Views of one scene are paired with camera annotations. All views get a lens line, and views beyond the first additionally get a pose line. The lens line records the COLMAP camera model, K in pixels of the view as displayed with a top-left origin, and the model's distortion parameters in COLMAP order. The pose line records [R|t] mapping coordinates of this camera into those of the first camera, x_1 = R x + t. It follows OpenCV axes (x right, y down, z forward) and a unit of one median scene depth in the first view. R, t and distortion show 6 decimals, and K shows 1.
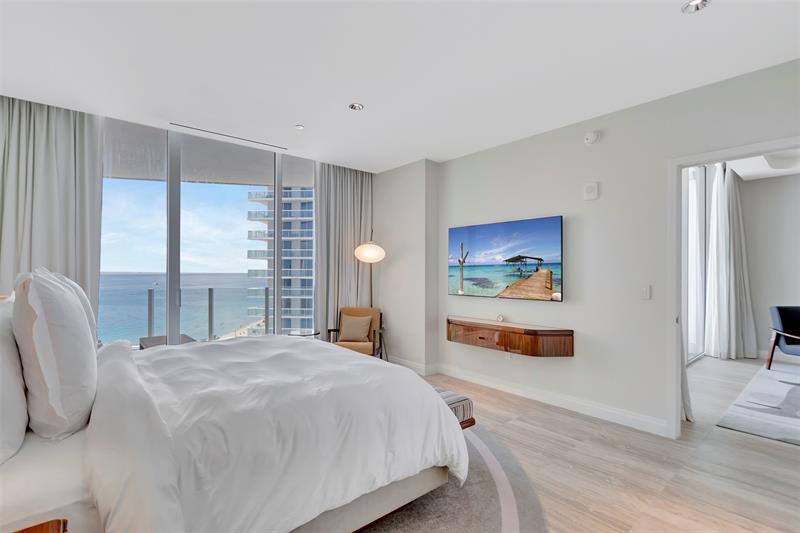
lens RADIAL K [[373.1, 0, 396.5], [0, 373.1, 266.8], [0, 0, 1]] dist [0.017821, -0.000285]
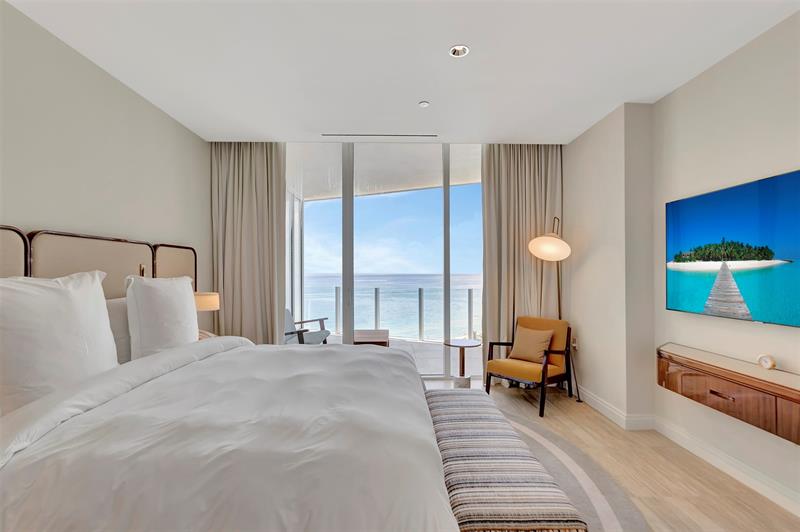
lens RADIAL K [[361.0, 0, 406.4], [0, 361.0, 270.8], [0, 0, 1]] dist [0.006643, -0.000425]
pose [[0.786263, 0.000743, -0.617891, 0.168316], [0.007527, 0.999914, 0.010781, -0.000612], [0.617846, -0.013128, 0.786190, 0.245847]]
